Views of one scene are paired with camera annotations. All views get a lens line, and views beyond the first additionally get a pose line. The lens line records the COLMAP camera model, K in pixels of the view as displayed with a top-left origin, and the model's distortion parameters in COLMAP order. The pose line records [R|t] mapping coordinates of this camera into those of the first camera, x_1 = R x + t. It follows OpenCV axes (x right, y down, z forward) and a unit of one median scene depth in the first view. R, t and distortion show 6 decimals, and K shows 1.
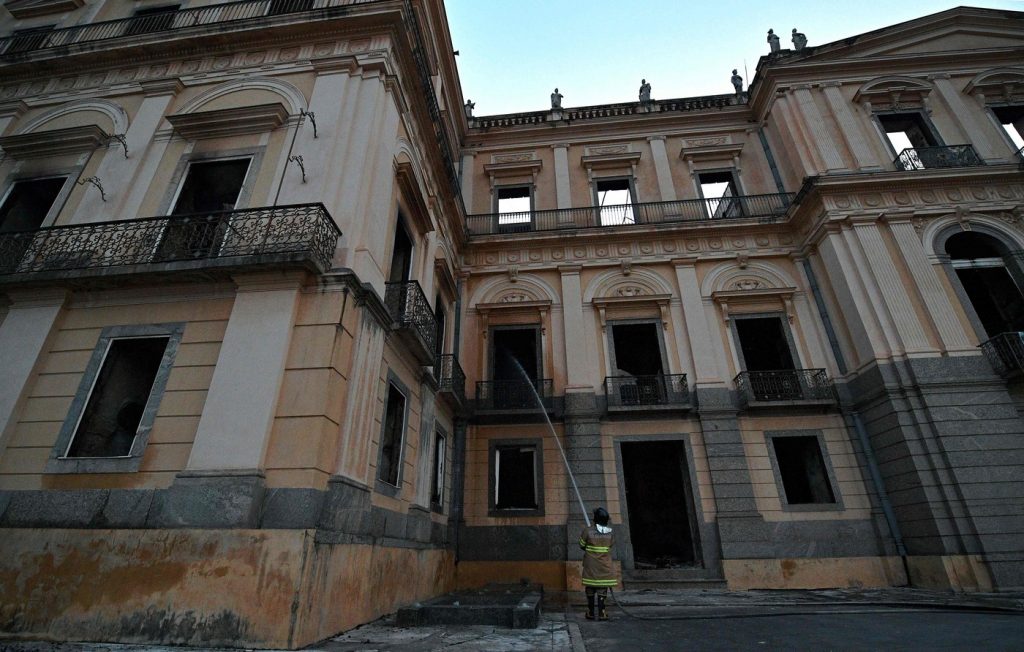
lens RADIAL K [[452.2, 0, 505.3], [0, 452.2, 347.1], [0, 0, 1]] dist [-0.017159, -0.000328]
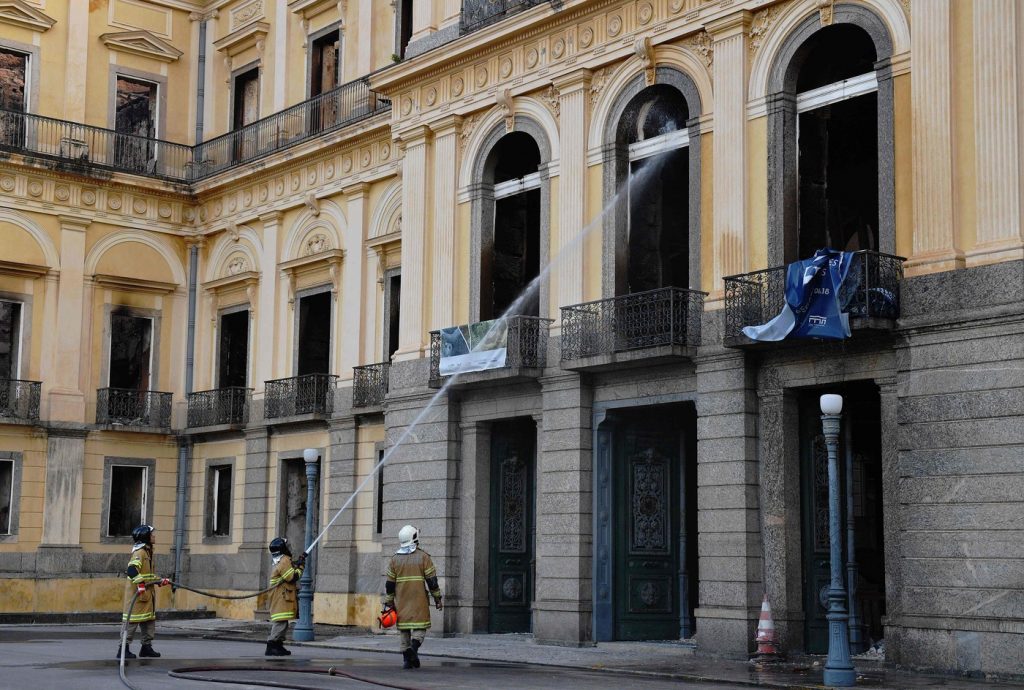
lens RADIAL K [[1598.0, 0, 512.0], [0, 1598.0, 345.0], [0, 0, 1]] dist [0.038422, 0.110599]
pose [[0.702728, -0.088846, -0.705889, 2.653935], [0.290199, 0.941677, 0.170377, -0.366848], [0.649583, -0.324578, 0.687526, -0.678594]]
